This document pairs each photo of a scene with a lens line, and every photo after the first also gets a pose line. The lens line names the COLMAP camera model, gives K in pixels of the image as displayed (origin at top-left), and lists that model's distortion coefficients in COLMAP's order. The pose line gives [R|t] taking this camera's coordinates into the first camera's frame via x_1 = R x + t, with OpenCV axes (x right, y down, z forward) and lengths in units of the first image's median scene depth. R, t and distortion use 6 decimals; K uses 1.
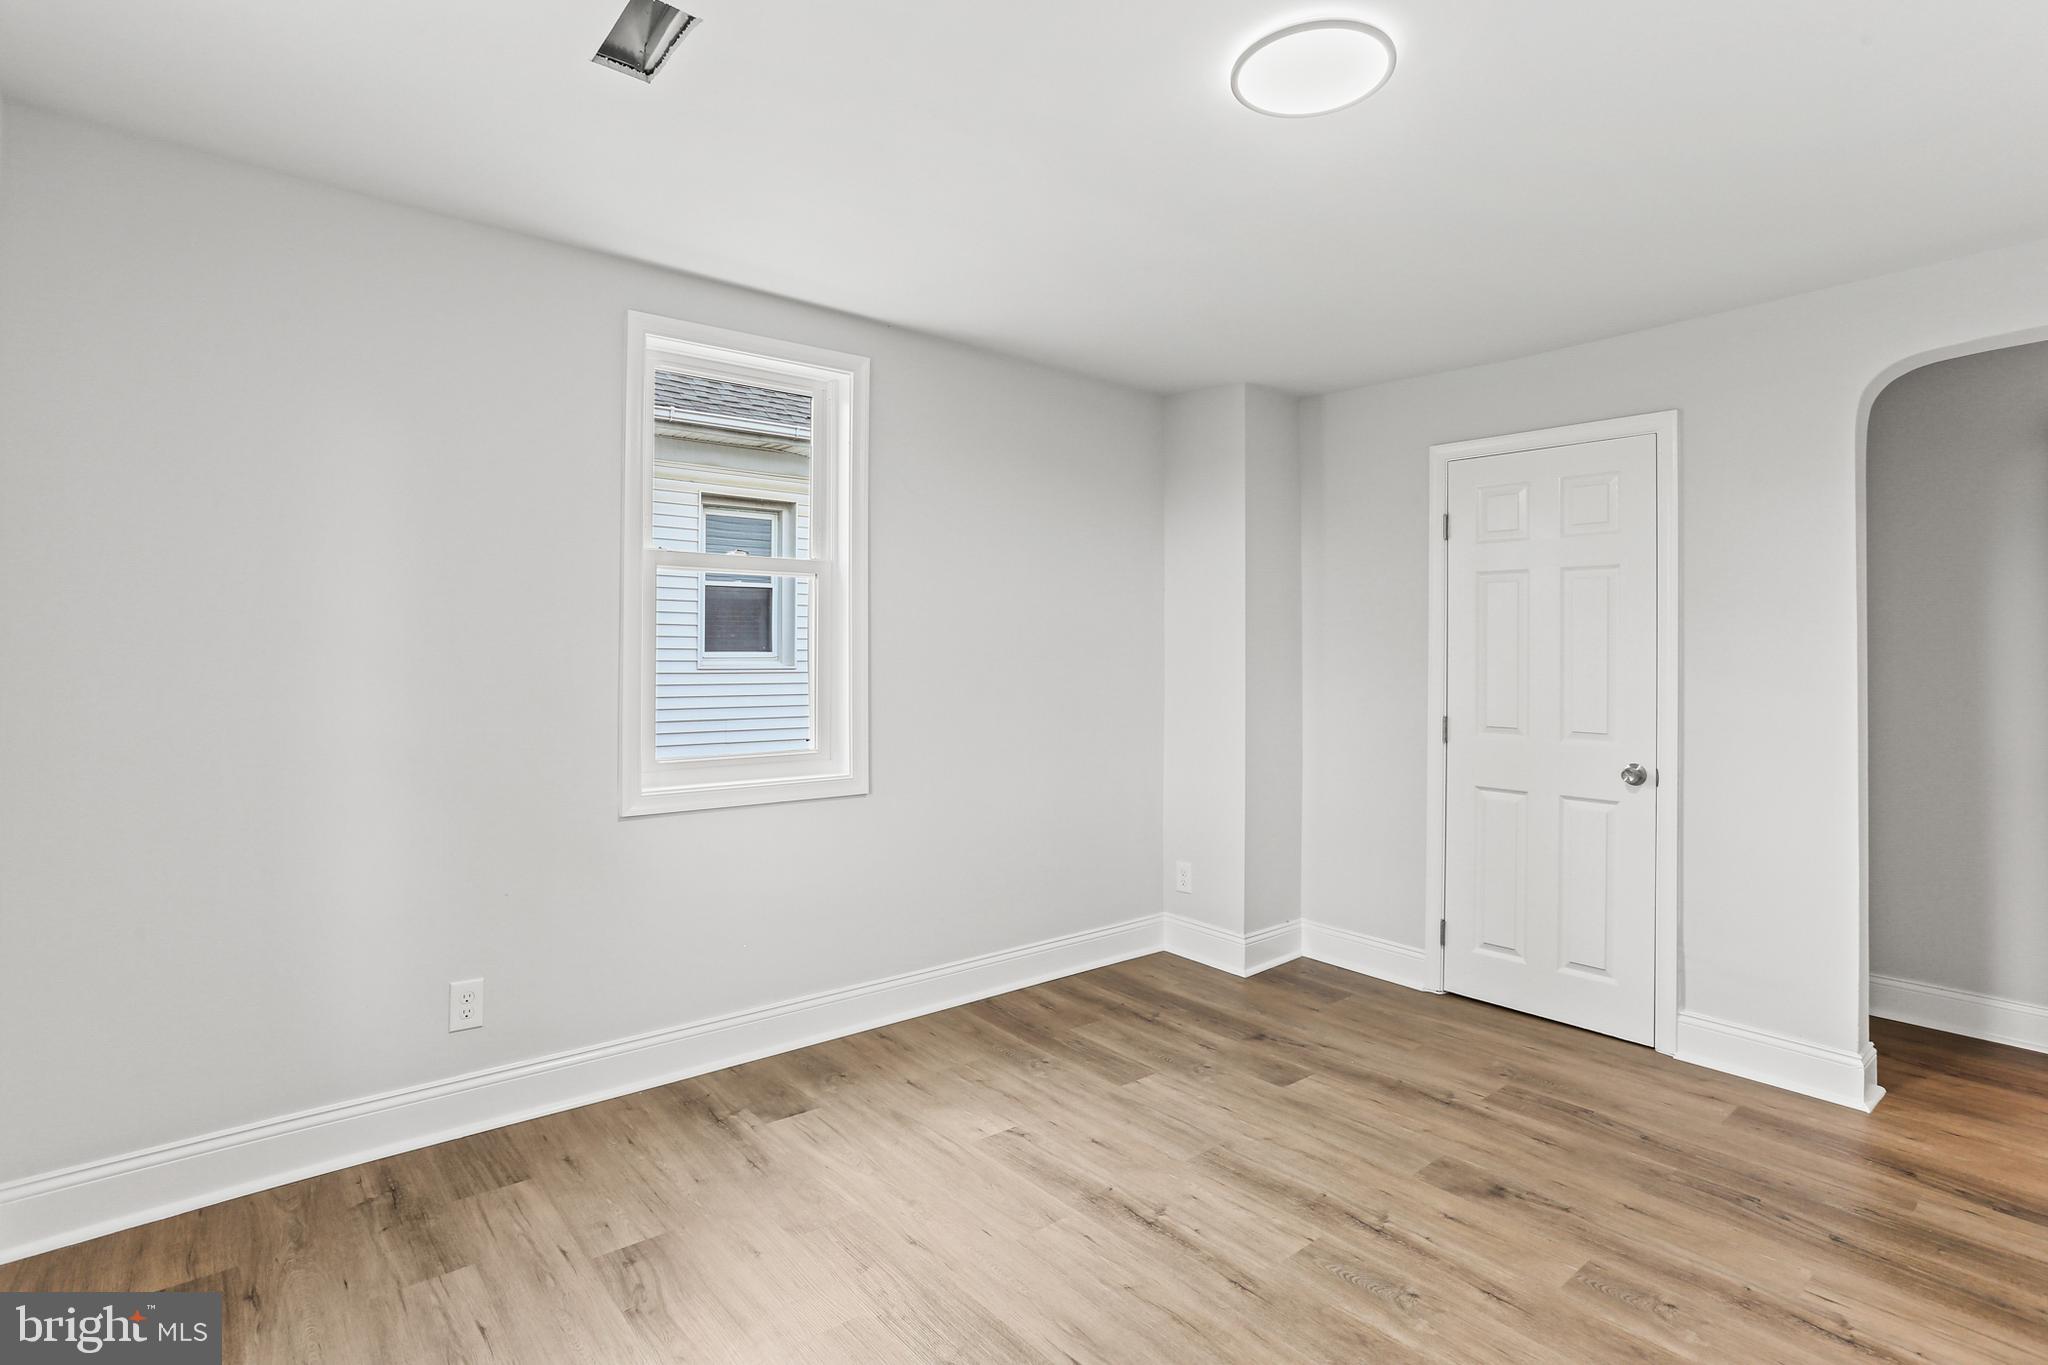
lens RADIAL K [[993.3, 0, 1031.7], [0, 993.3, 661.8], [0, 0, 1]] dist [-0.055097, 0.033262]
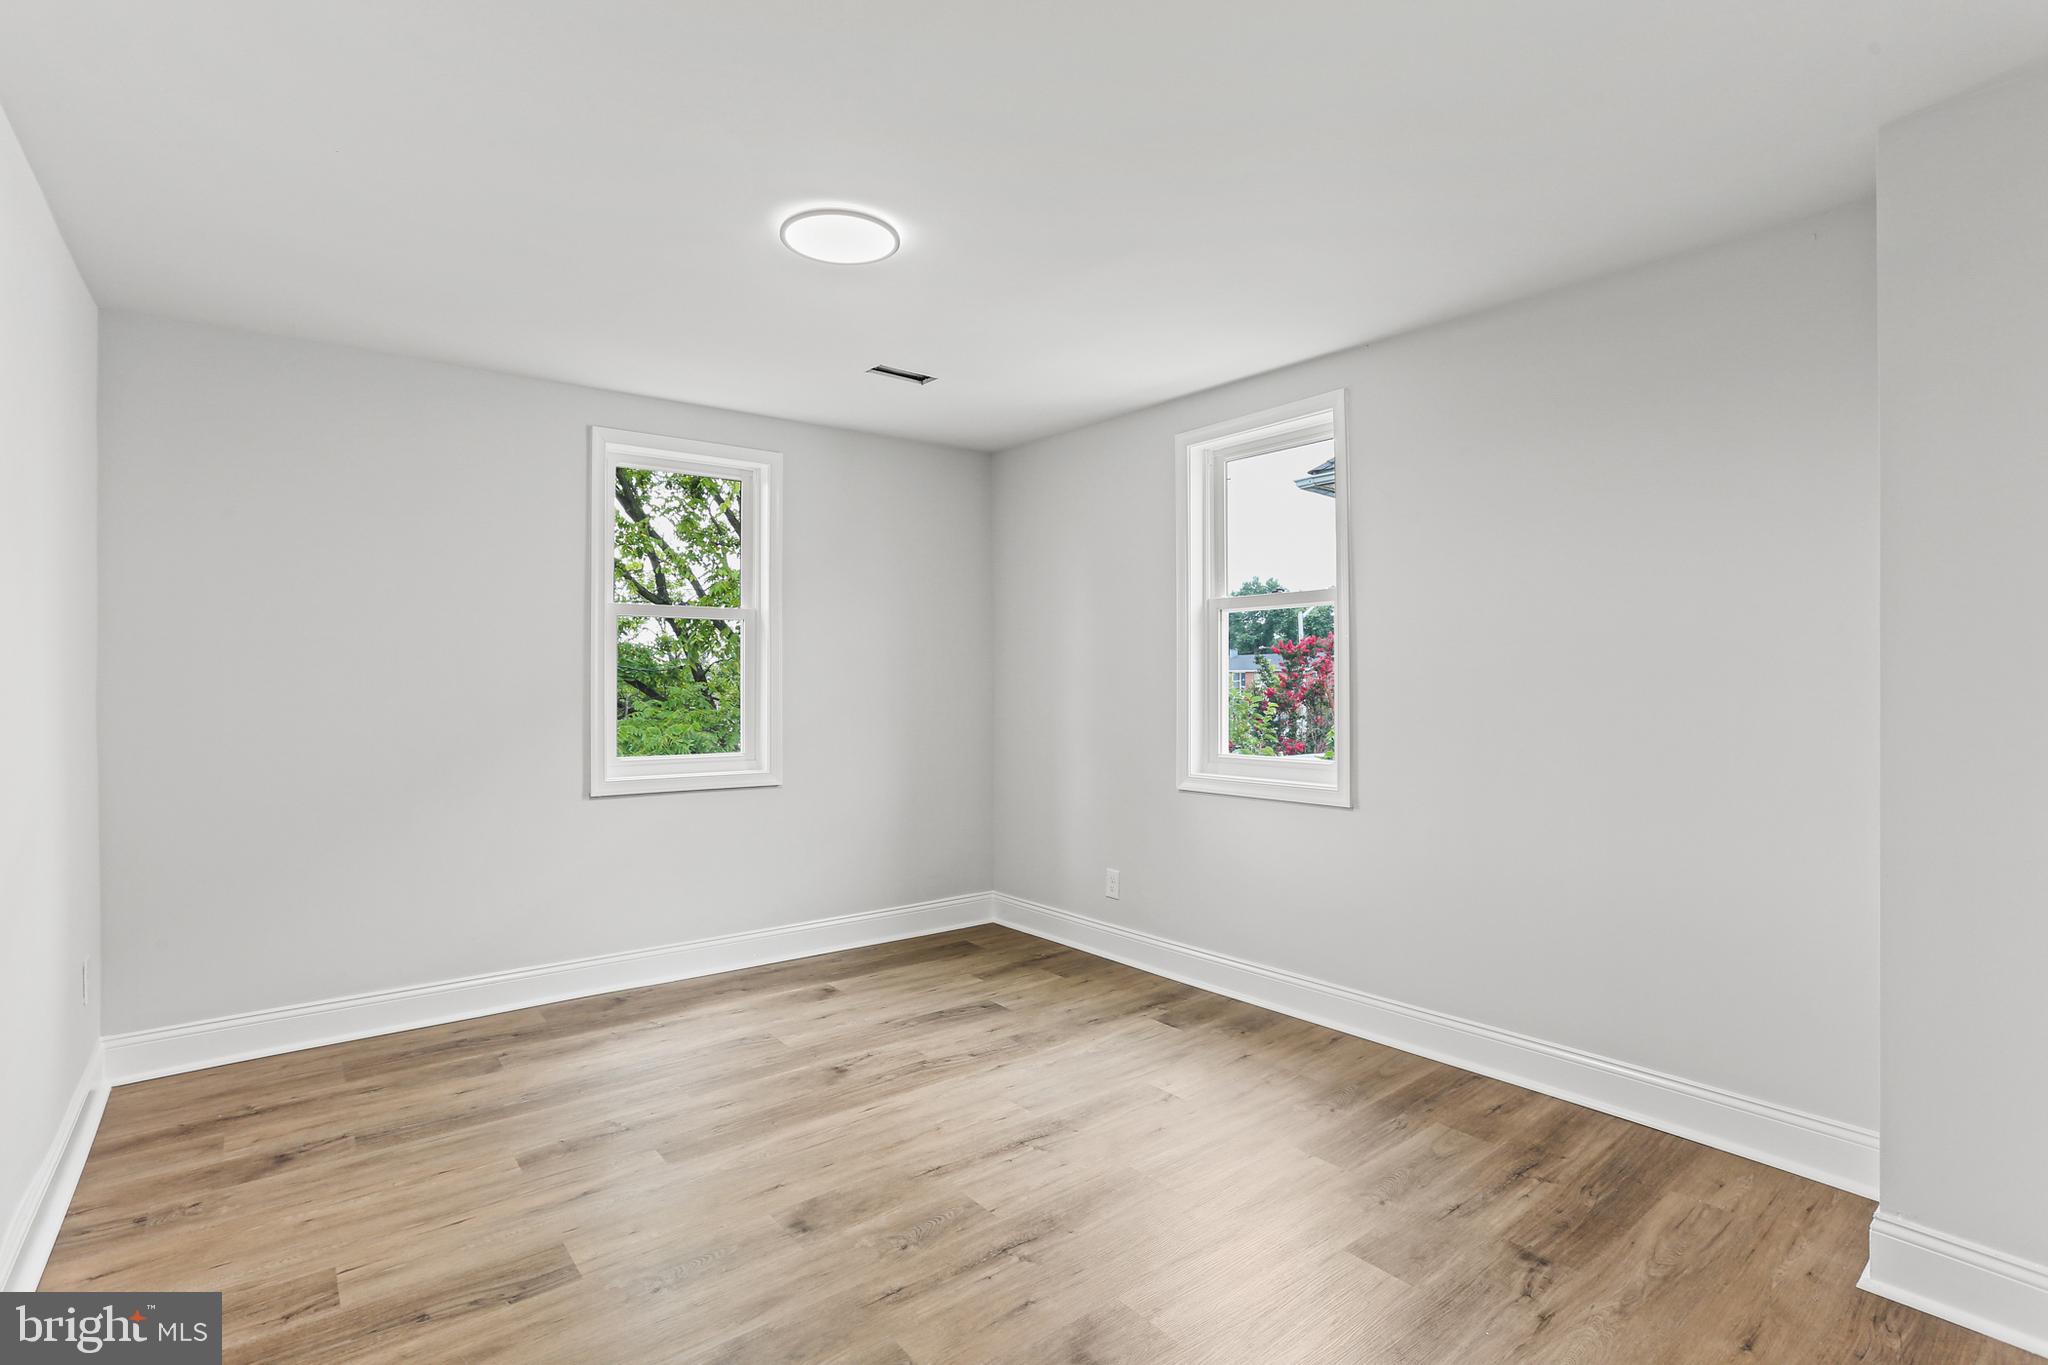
lens RADIAL K [[993.3, 0, 1031.7], [0, 993.3, 661.8], [0, 0, 1]] dist [-0.055097, 0.033262]
pose [[-0.016614, -0.021959, -0.999621, 1.257420], [-0.005391, 0.999746, -0.021872, 0.004358], [0.999847, 0.005026, -0.016728, 0.958915]]
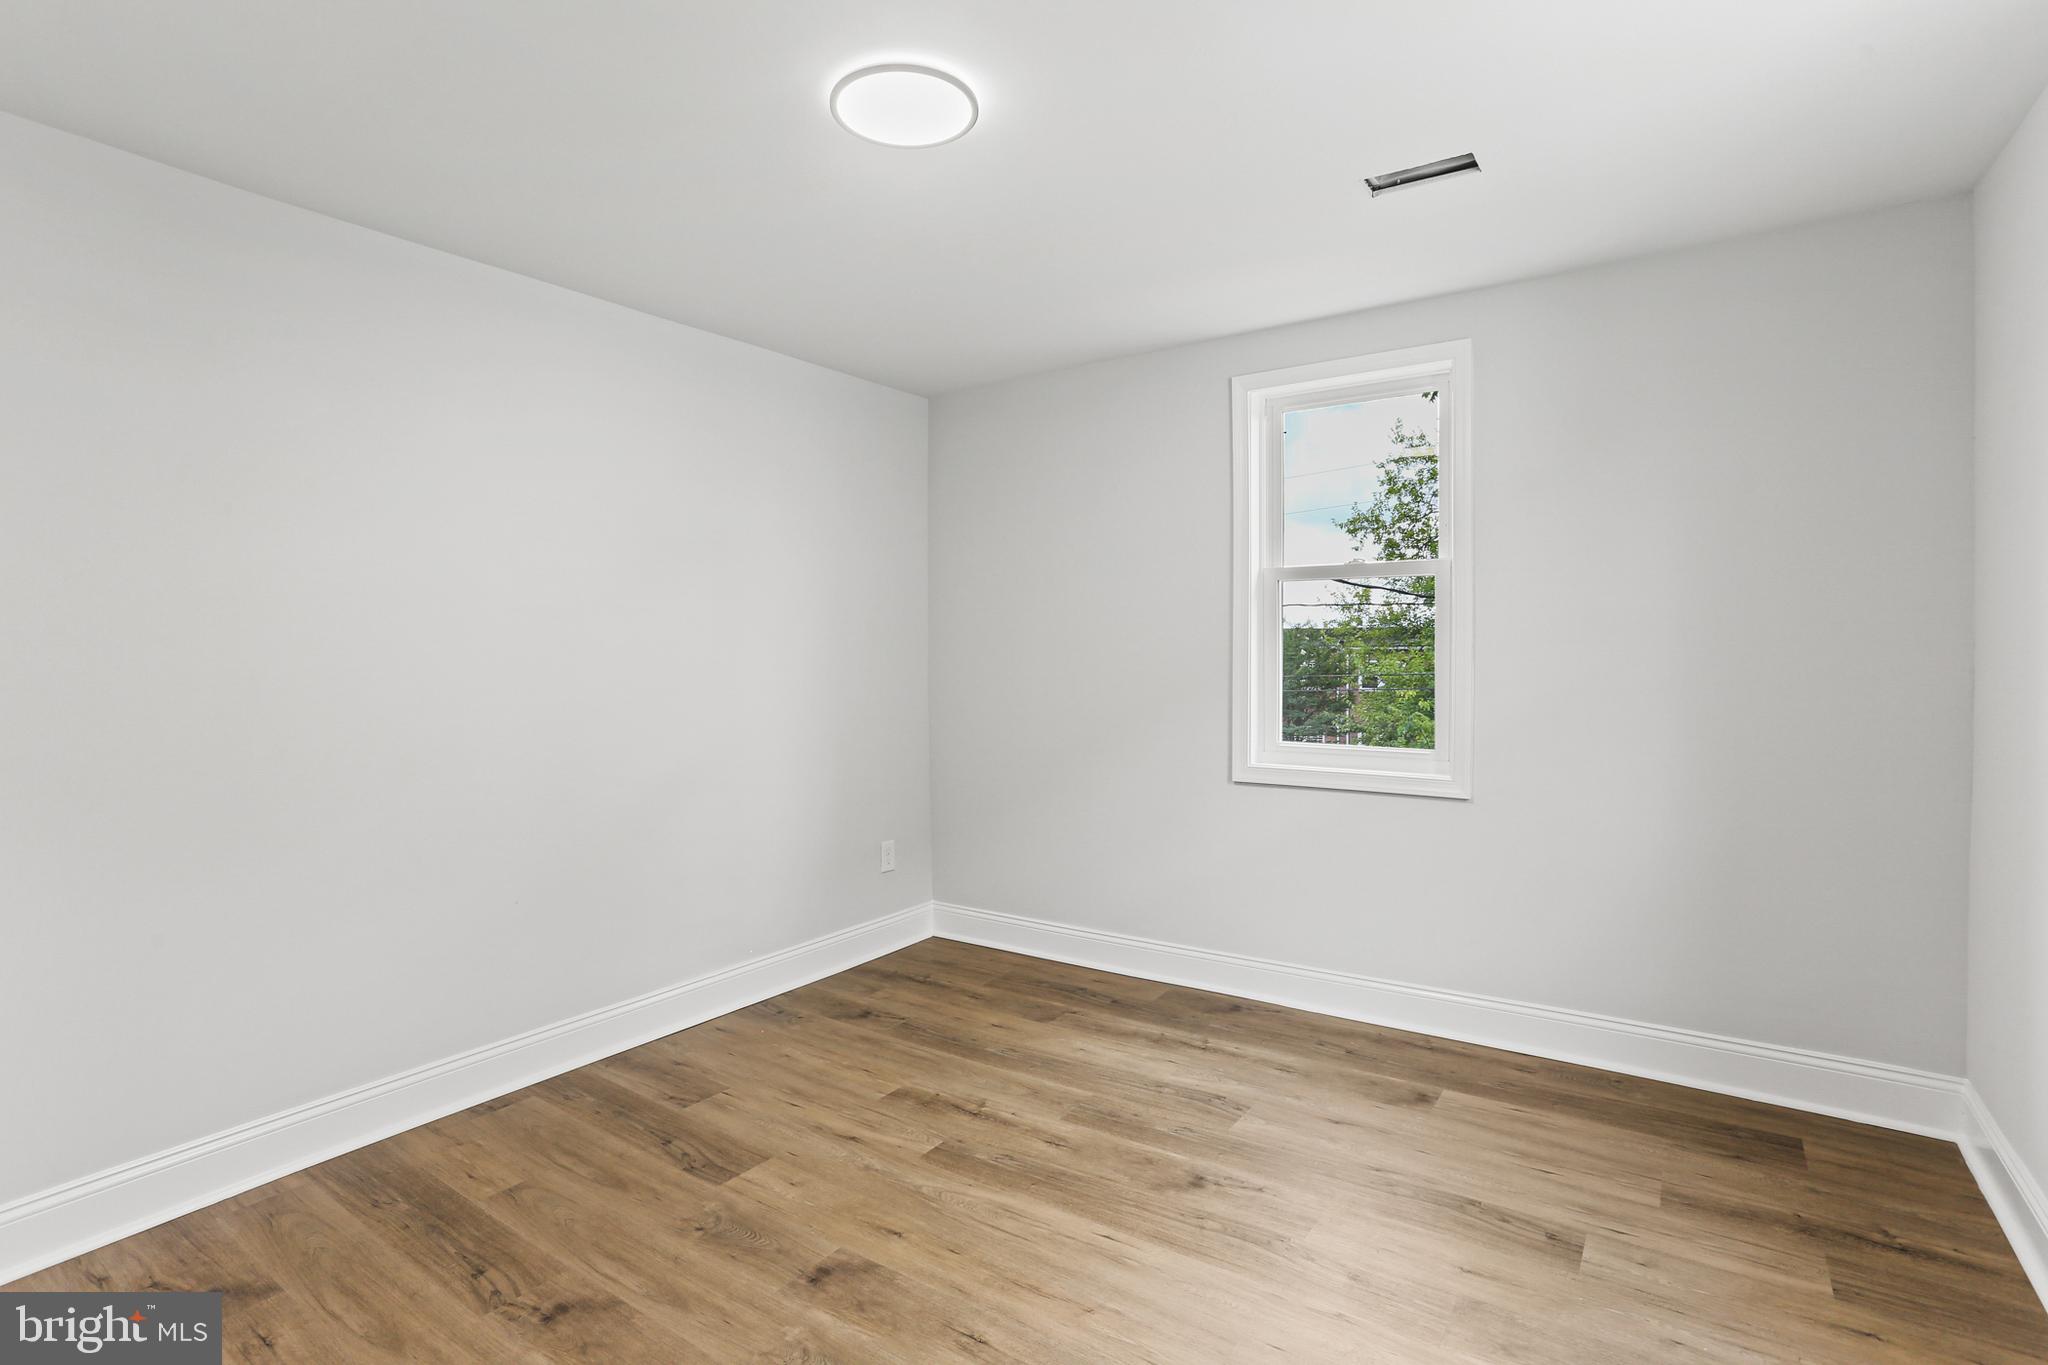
lens RADIAL K [[993.3, 0, 1031.7], [0, 993.3, 661.8], [0, 0, 1]] dist [-0.055097, 0.033262]
pose [[-0.963161, 0.001378, -0.268922, 0.341234], [-0.001964, 0.999924, 0.012160, -0.005832], [0.268918, 0.012240, -0.963085, 1.578705]]
